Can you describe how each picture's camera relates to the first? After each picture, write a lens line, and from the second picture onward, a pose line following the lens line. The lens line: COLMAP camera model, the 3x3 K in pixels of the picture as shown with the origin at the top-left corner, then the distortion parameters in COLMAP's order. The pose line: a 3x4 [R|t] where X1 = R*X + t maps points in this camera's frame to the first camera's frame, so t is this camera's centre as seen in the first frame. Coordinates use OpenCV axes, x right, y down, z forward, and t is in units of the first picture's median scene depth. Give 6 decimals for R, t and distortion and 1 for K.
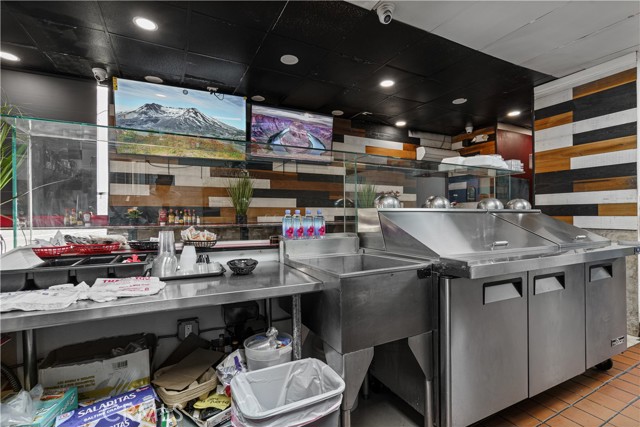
lens RADIAL K [[299.6, 0, 318.2], [0, 299.6, 218.2], [0, 0, 1]] dist [-0.008614, 0.003715]
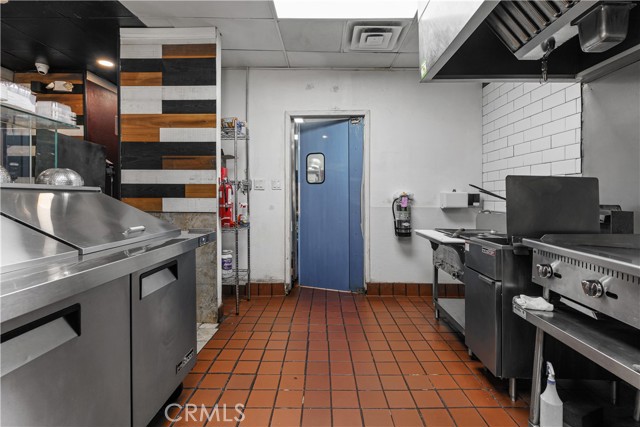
lens RADIAL K [[299.6, 0, 324.5], [0, 299.6, 197.1], [0, 0, 1]] dist [-0.008614, 0.003715]
pose [[0.445725, 0.008420, 0.895130, 0.287408], [-0.000909, 0.999960, -0.008954, -0.001484], [-0.895170, 0.003177, 0.445714, 0.203128]]
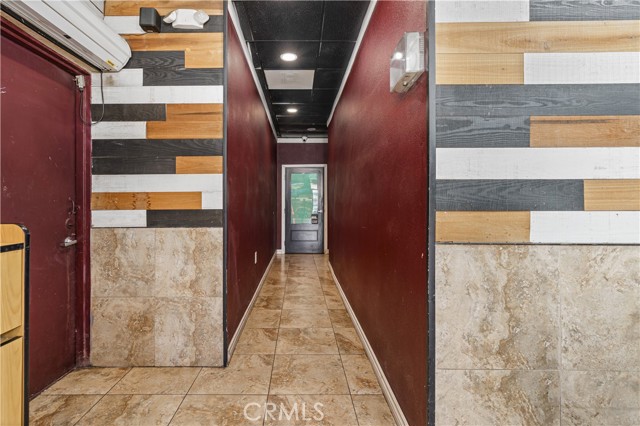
lens RADIAL K [[299.6, 0, 292.9], [0, 299.6, 194.3], [0, 0, 1]] dist [-0.008614, 0.003715]
pose [[0.450942, 0.026276, 0.892167, 0.369430], [0.008557, 0.999393, -0.033759, -0.016346], [-0.892512, 0.022857, 0.450443, 1.026049]]
